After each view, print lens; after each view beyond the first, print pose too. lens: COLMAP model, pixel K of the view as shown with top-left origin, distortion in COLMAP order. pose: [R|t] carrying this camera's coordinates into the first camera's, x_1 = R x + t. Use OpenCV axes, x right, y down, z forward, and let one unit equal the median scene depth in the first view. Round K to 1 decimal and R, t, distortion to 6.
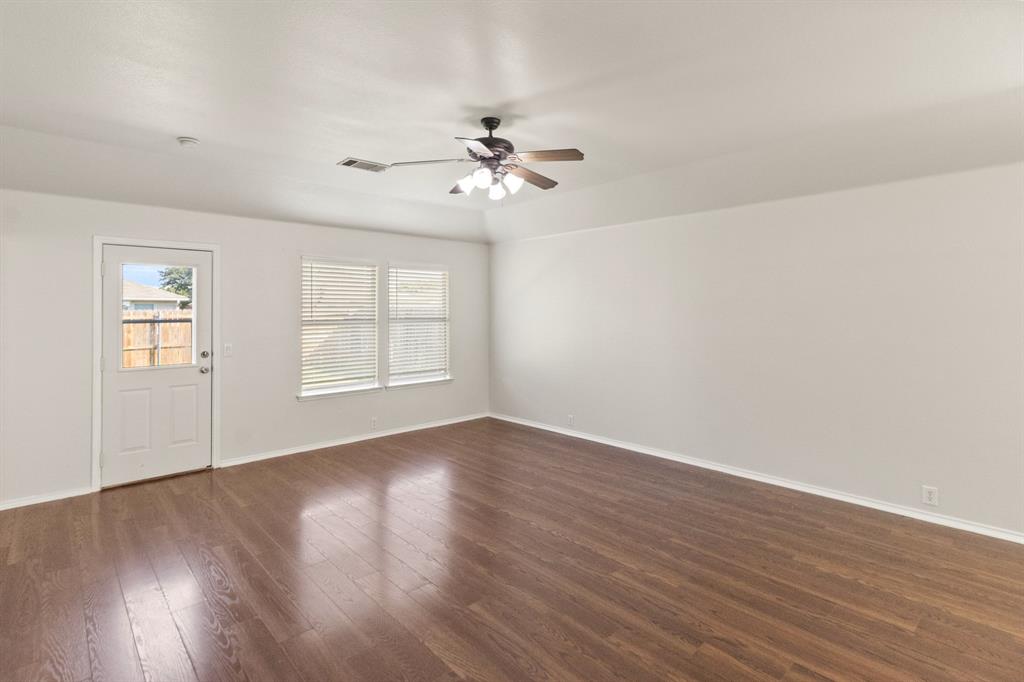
lens RADIAL K [[492.4, 0, 485.1], [0, 492.4, 302.9], [0, 0, 1]] dist [0.021374, -0.001037]
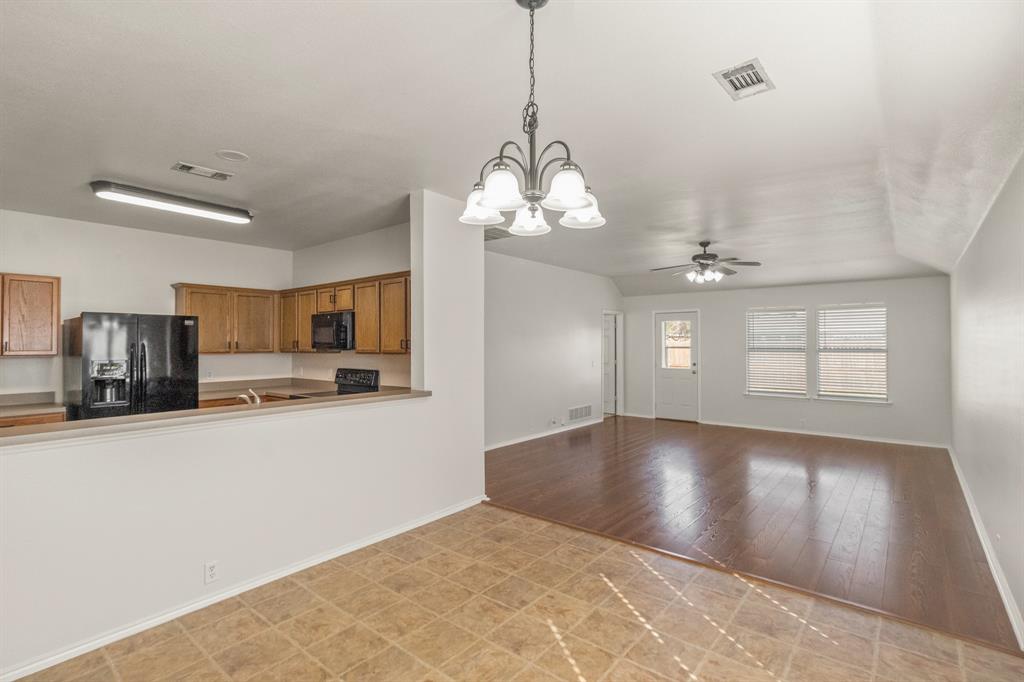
lens RADIAL K [[492.4, 0, 498.5], [0, 492.4, 342.9], [0, 0, 1]] dist [0.021374, -0.001037]
pose [[0.154194, -0.002789, -0.988037, 1.027573], [0.011656, 0.999932, -0.001003, 0.008769], [0.987972, -0.011362, 0.154216, -0.062250]]
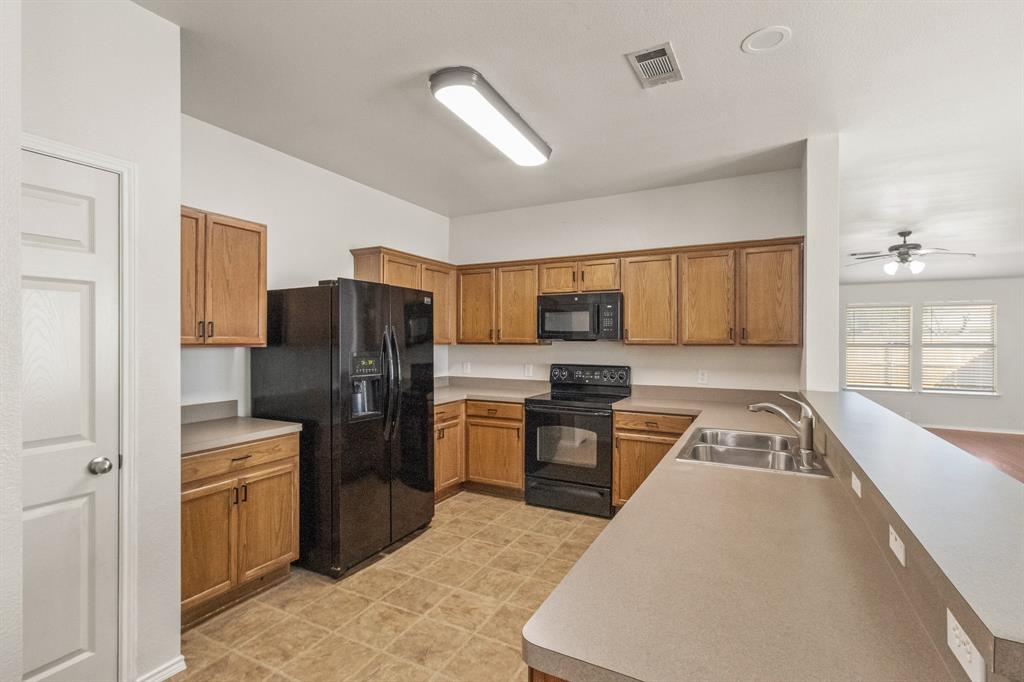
lens RADIAL K [[492.4, 0, 501.9], [0, 492.4, 331.7], [0, 0, 1]] dist [0.021374, -0.001037]
pose [[0.369804, -0.013236, -0.929016, 0.676418], [0.002766, 0.999910, -0.013145, 0.013921], [0.929106, 0.002292, 0.369807, -0.636937]]
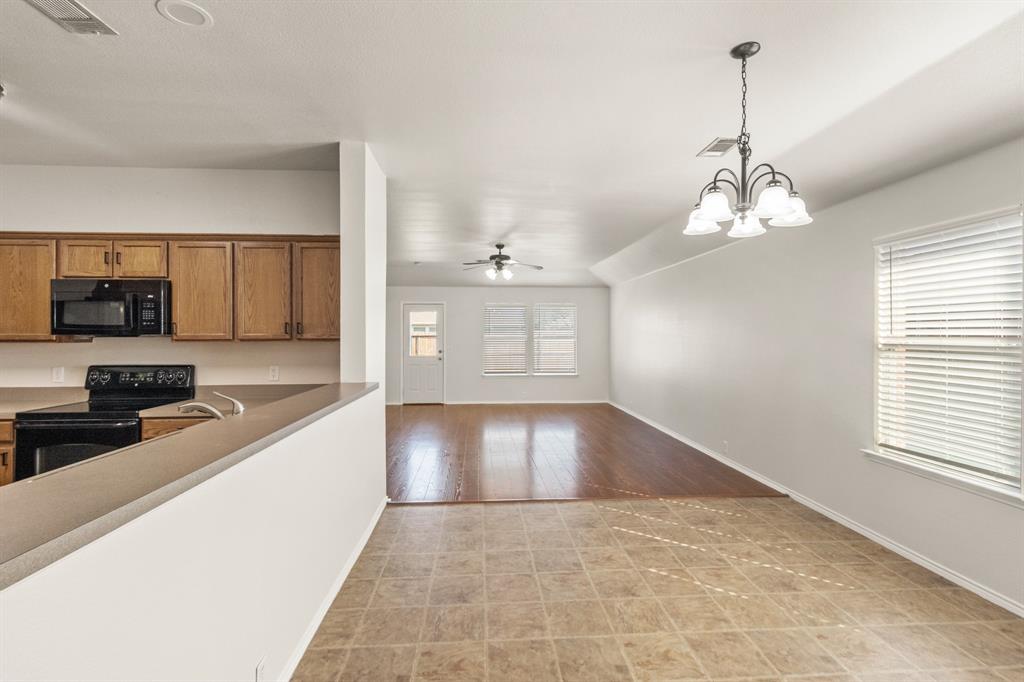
lens RADIAL K [[492.4, 0, 510.3], [0, 492.4, 334.7], [0, 0, 1]] dist [0.021374, -0.001037]
pose [[0.798365, -0.000763, -0.602173, 0.802519], [0.005788, 0.999963, 0.006407, 0.014343], [0.602146, -0.008601, 0.798340, -0.444019]]
